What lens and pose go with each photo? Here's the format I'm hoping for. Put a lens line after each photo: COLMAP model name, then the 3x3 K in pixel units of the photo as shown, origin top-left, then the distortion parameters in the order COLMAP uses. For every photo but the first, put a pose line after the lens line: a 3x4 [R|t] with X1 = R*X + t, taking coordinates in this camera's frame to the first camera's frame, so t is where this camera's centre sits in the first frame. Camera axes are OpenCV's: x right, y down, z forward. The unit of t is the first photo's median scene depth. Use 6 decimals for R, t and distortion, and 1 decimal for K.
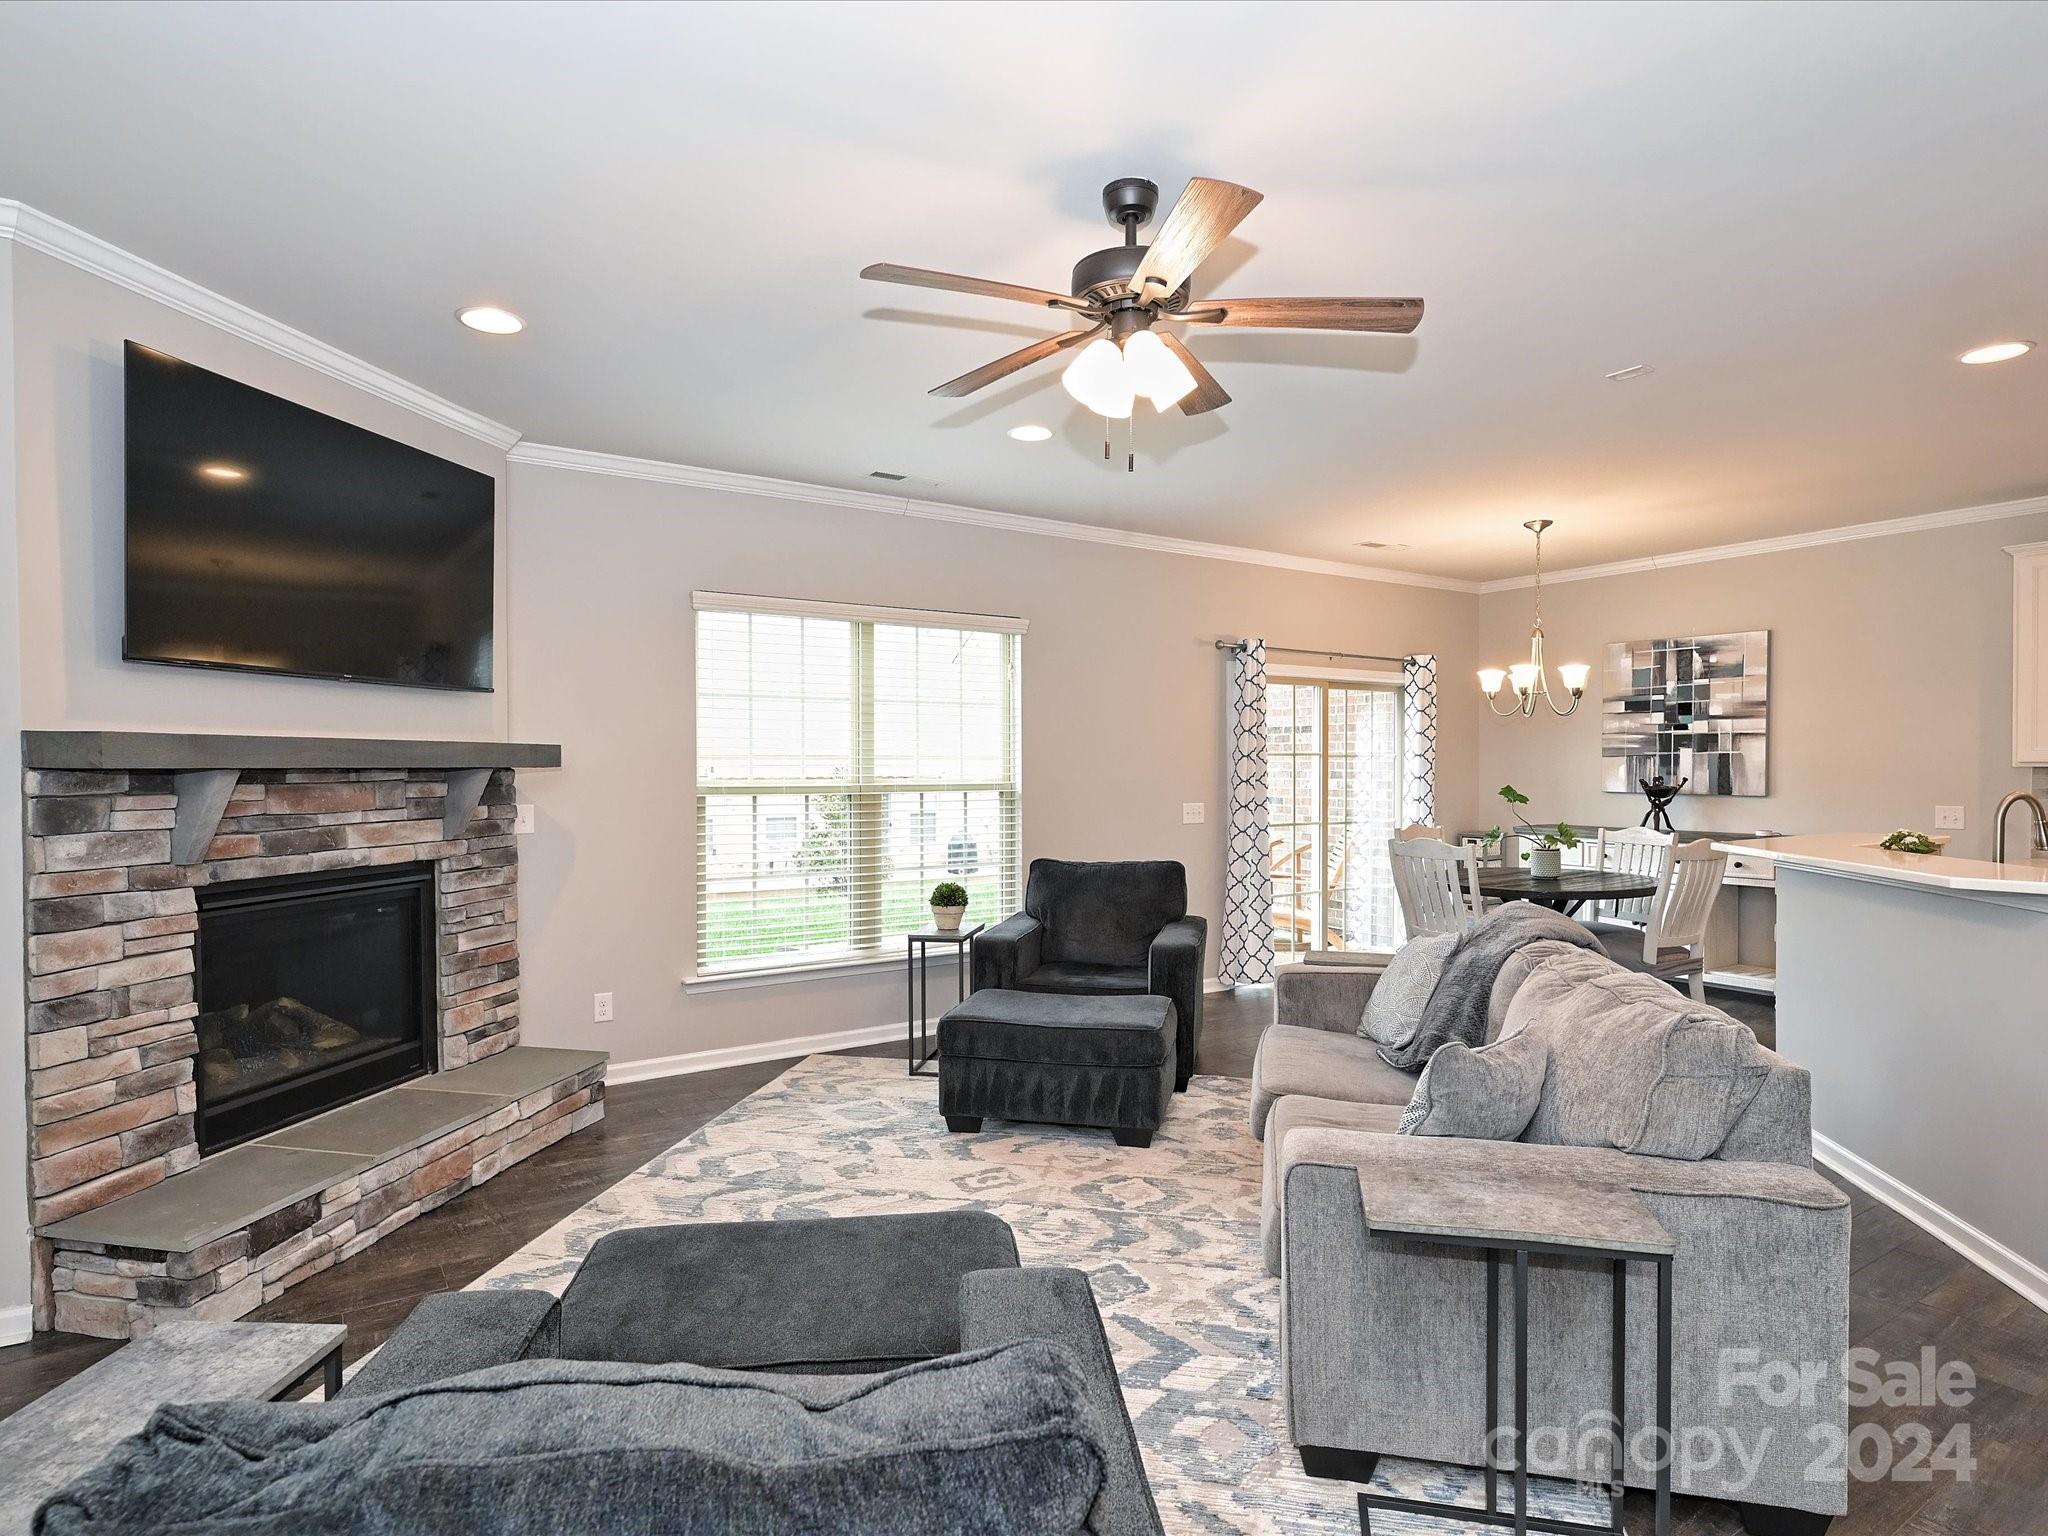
lens RADIAL K [[1115.4, 0, 1016.7], [0, 1115.4, 774.2], [0, 0, 1]] dist [0.001638, -0.000103]
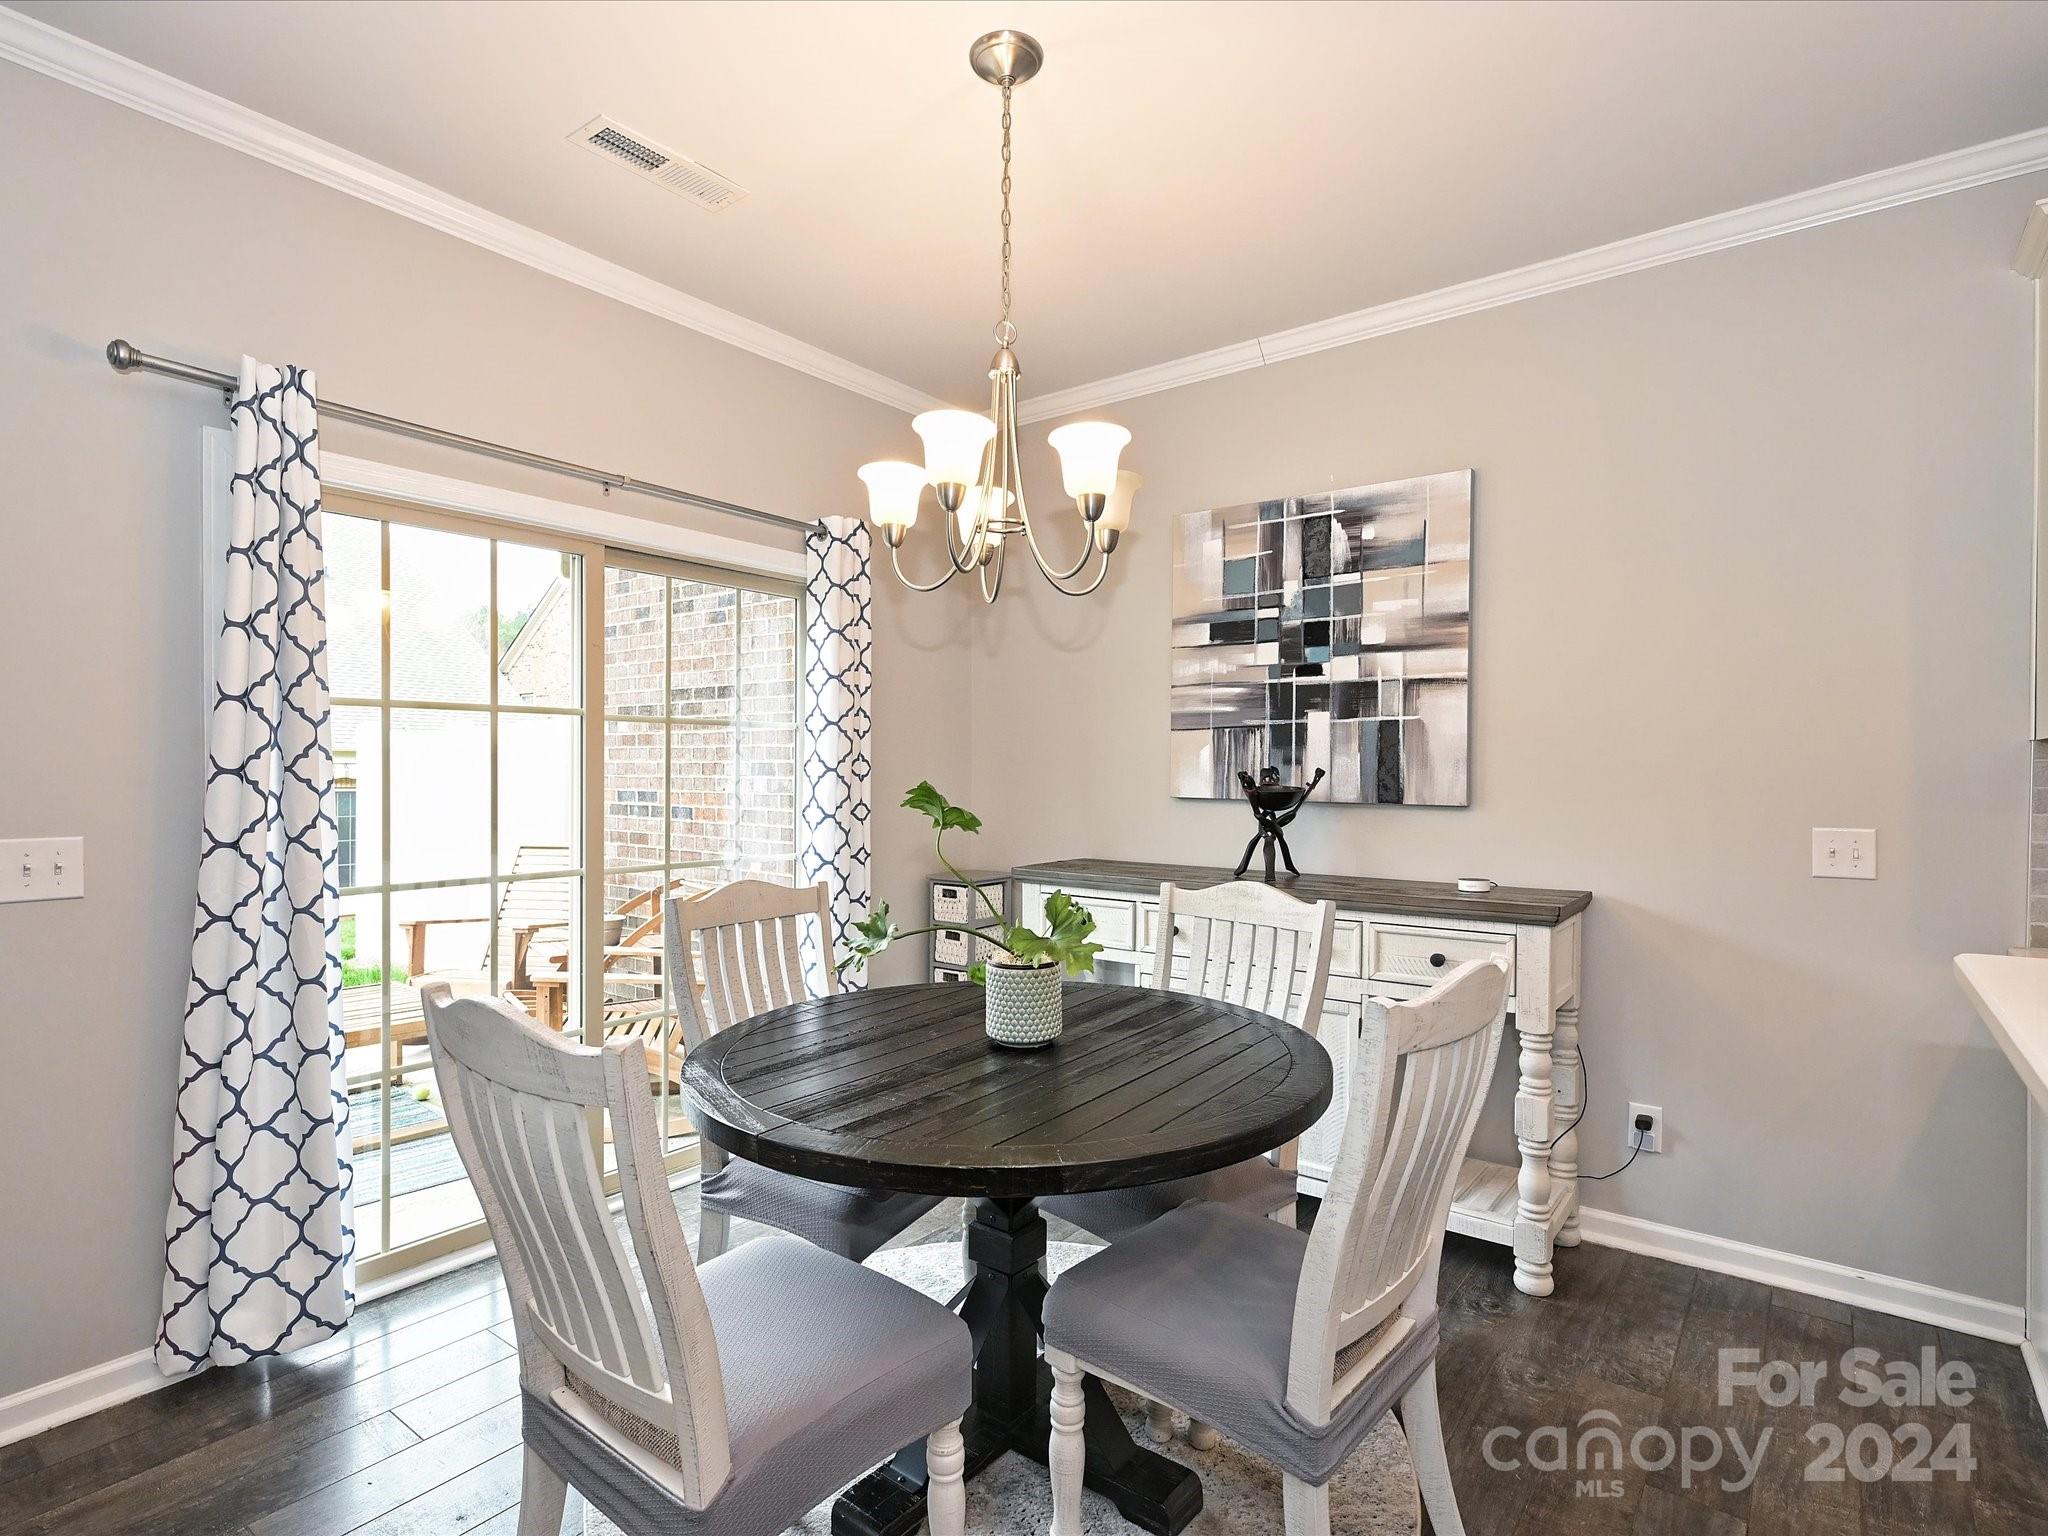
lens RADIAL K [[1048.2, 0, 1017.7], [0, 1048.2, 772.1], [0, 0, 1]] dist [0.000223, -0.000297]
pose [[0.946350, 0.004688, 0.323108, 0.518640], [-0.002494, 0.999971, -0.007203, 0.012994], [-0.323133, 0.006011, 0.946335, 0.971934]]
